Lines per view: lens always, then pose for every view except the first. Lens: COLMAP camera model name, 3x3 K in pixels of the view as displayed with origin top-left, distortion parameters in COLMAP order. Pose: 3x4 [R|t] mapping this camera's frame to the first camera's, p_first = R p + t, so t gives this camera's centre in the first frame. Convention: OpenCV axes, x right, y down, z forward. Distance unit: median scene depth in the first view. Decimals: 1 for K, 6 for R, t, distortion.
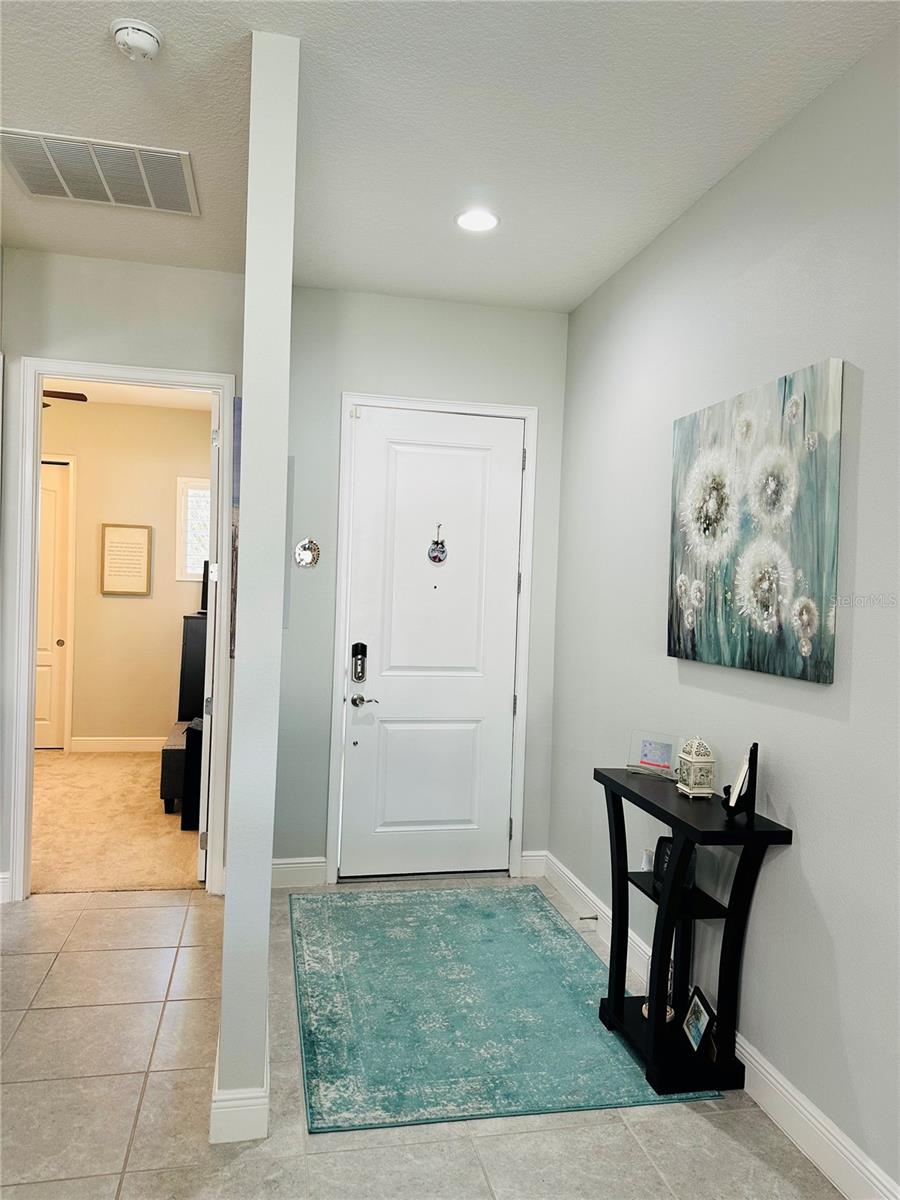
lens RADIAL K [[831.8, 0, 450.0], [0, 831.8, 600.0], [0, 0, 1]] dist [0.005089, -0.000917]
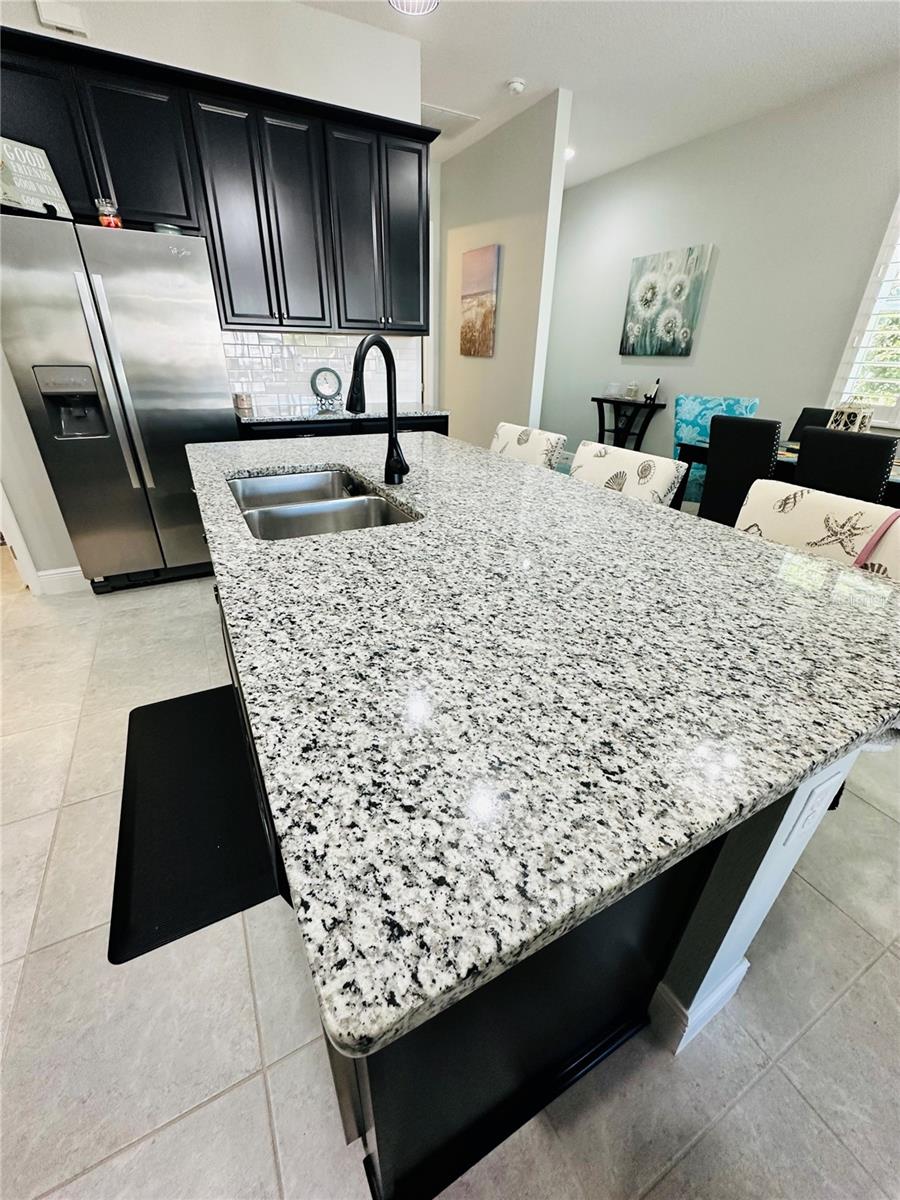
lens RADIAL K [[480.6, 0, 450.0], [0, 480.6, 600.0], [0, 0, 1]] dist [-0.003048, -0.000024]
pose [[0.961408, -0.142136, 0.235567, -0.943991], [0.020623, 0.891035, 0.453465, 0.065176], [-0.274352, -0.431107, 0.859580, -0.756921]]
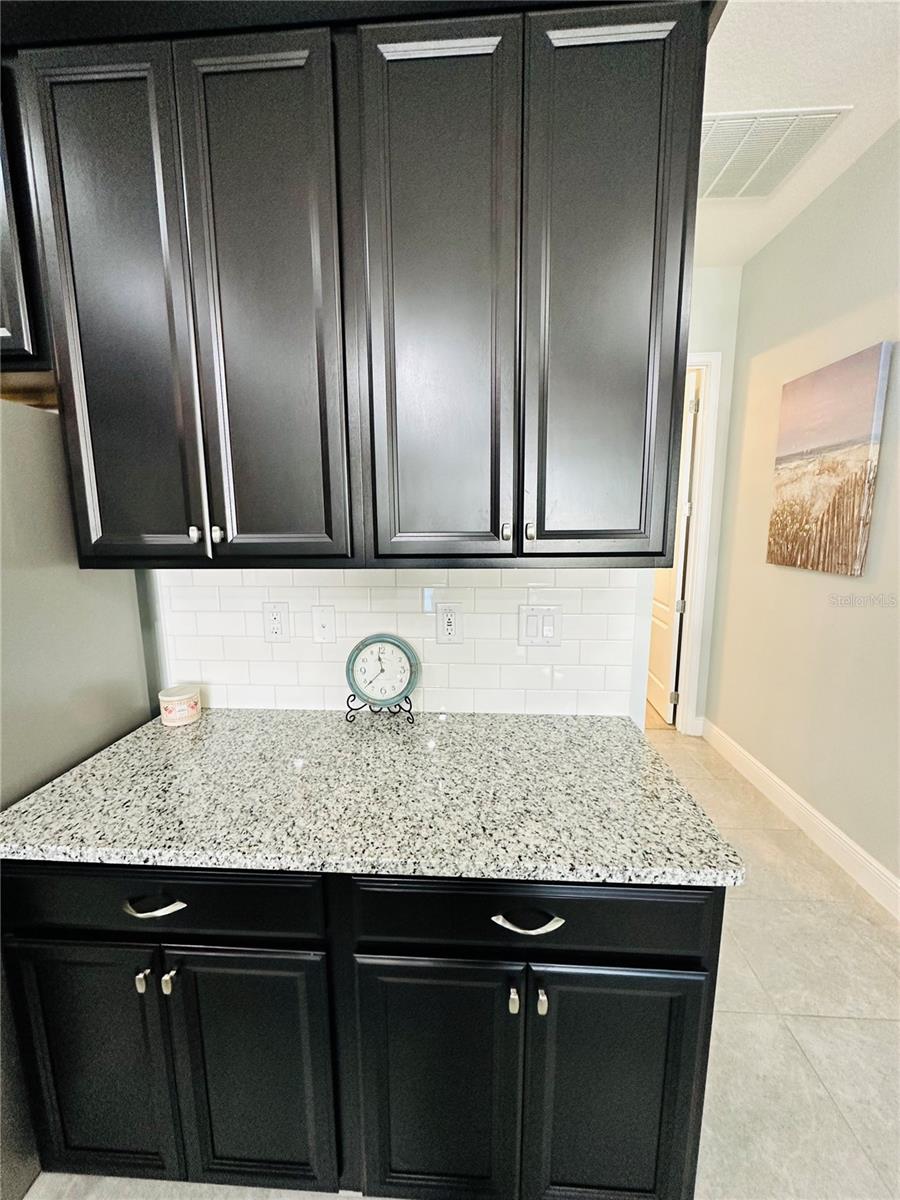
lens RADIAL K [[480.6, 0, 450.0], [0, 480.6, 600.0], [0, 0, 1]] dist [-0.003048, -0.000024]
pose [[0.965062, -0.006684, -0.261936, -0.674874], [0.042013, 0.990688, 0.129508, -0.012192], [0.258631, -0.135988, 0.956356, 0.209537]]
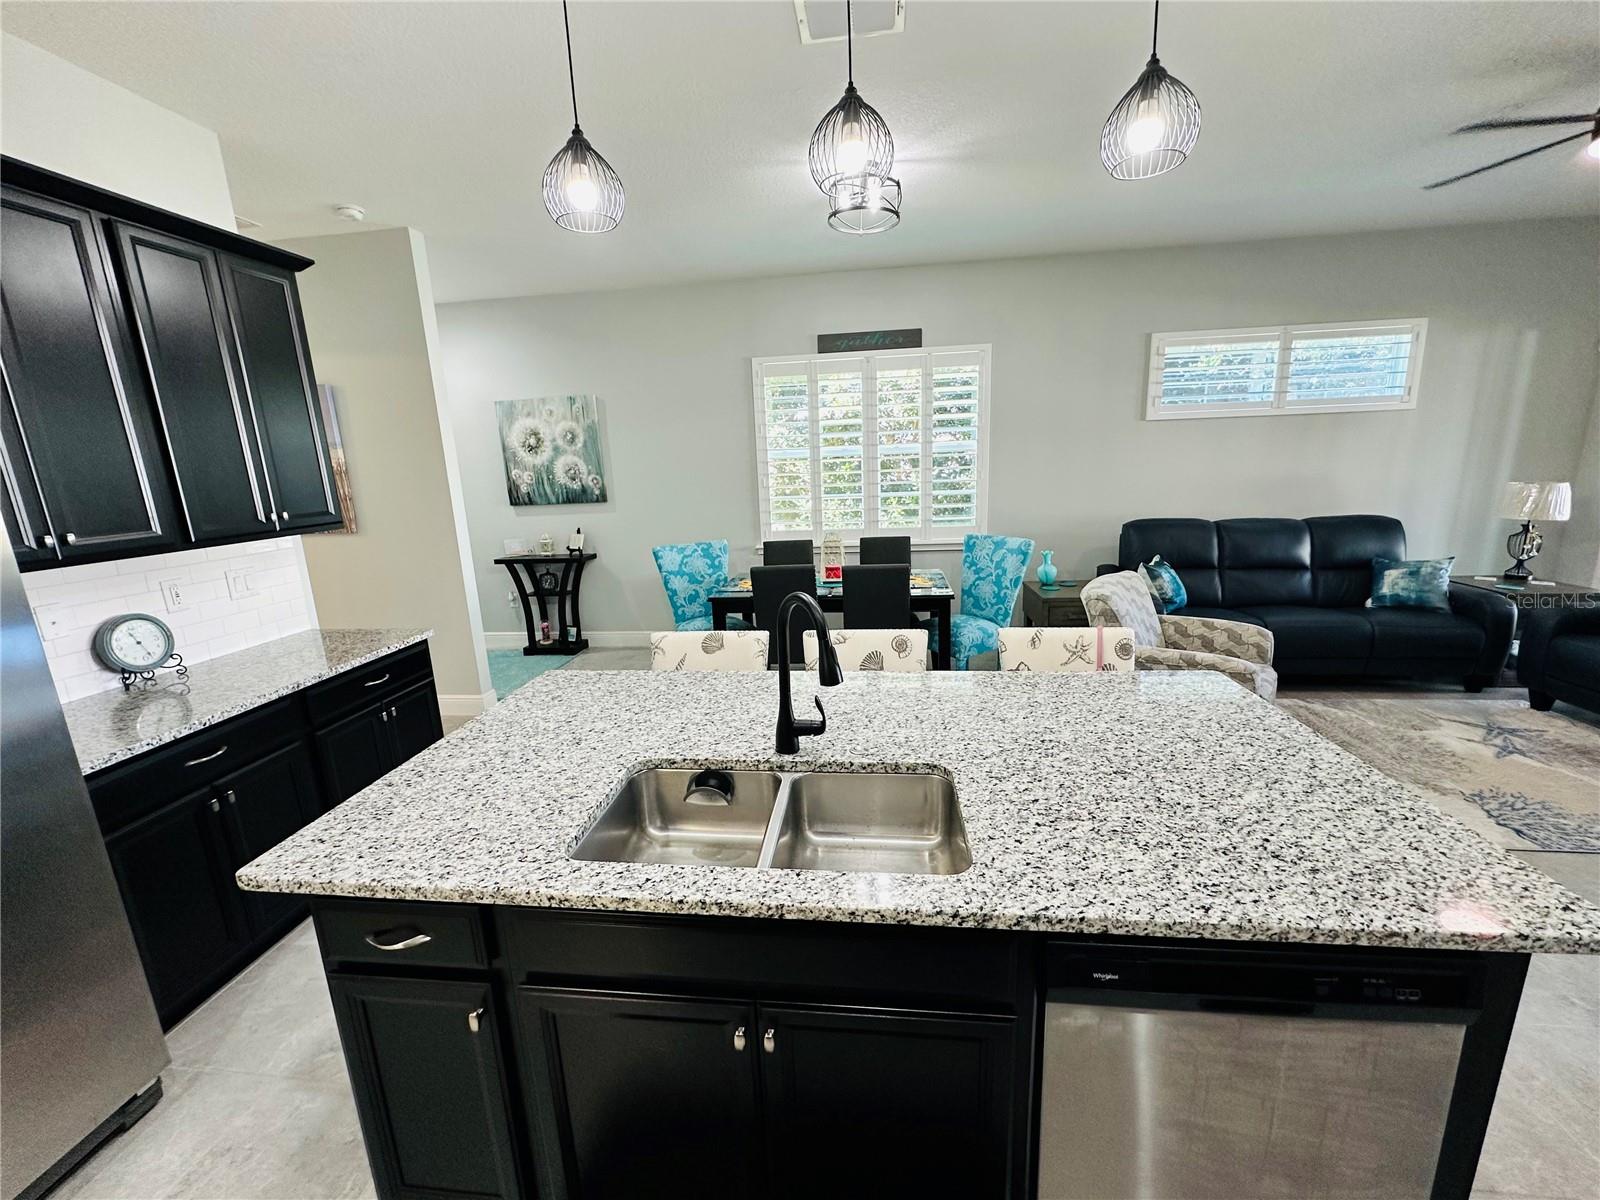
lens RADIAL K [[640.8, 0, 800.0], [0, 640.8, 600.0], [0, 0, 1]] dist [-0.003048, -0.000024]
pose [[0.318792, -0.255421, 0.912761, -1.339327], [0.067165, 0.966672, 0.247049, -0.075225], [-0.945442, -0.017451, 0.325323, -0.404950]]
